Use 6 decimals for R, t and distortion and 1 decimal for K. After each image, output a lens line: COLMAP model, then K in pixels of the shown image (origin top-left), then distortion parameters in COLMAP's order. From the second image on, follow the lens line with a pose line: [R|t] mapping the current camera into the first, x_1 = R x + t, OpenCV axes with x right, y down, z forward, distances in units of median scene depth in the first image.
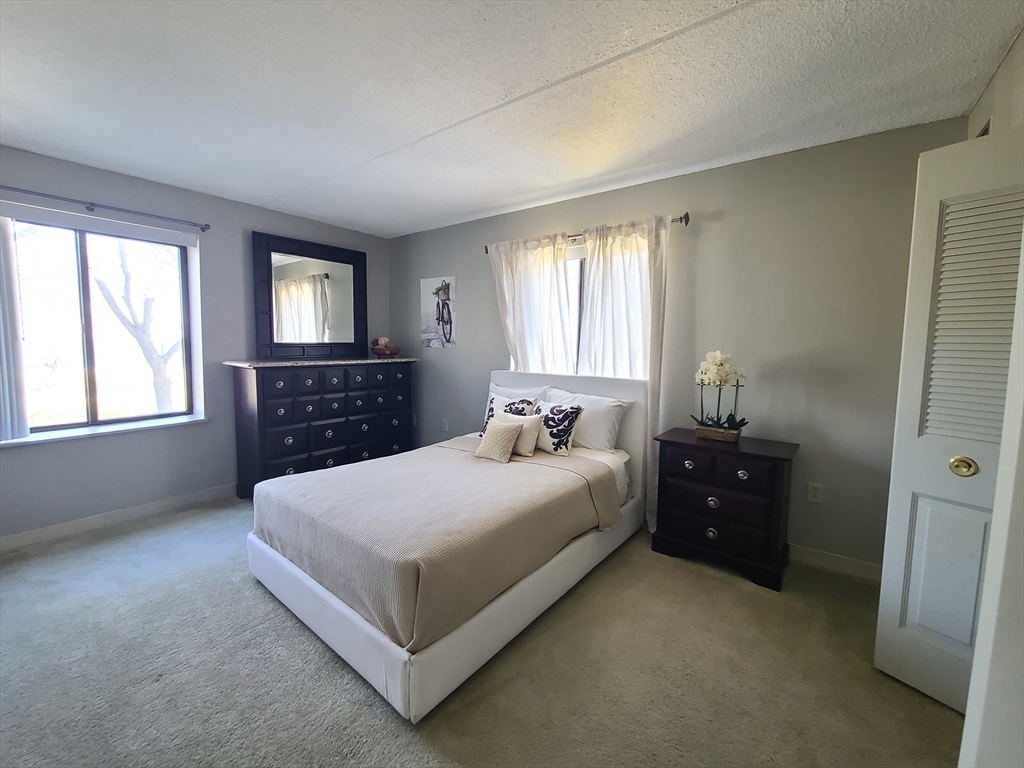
lens RADIAL K [[419.8, 0, 506.2], [0, 419.8, 379.2], [0, 0, 1]] dist [-0.003622, 0.000033]
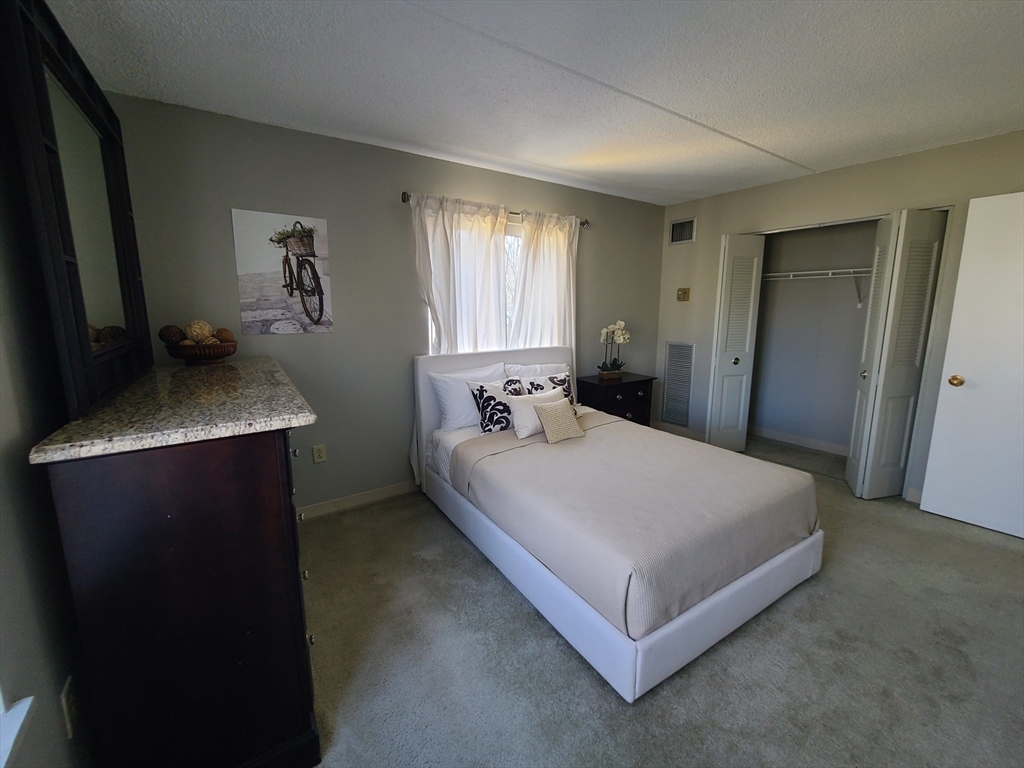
lens RADIAL K [[419.8, 0, 507.8], [0, 419.8, 380.4], [0, 0, 1]] dist [-0.003622, 0.000033]
pose [[0.321176, -0.169543, 0.931719, -0.655287], [0.097331, 0.984544, 0.145604, -0.068952], [-0.942004, 0.043921, 0.332714, 0.524424]]
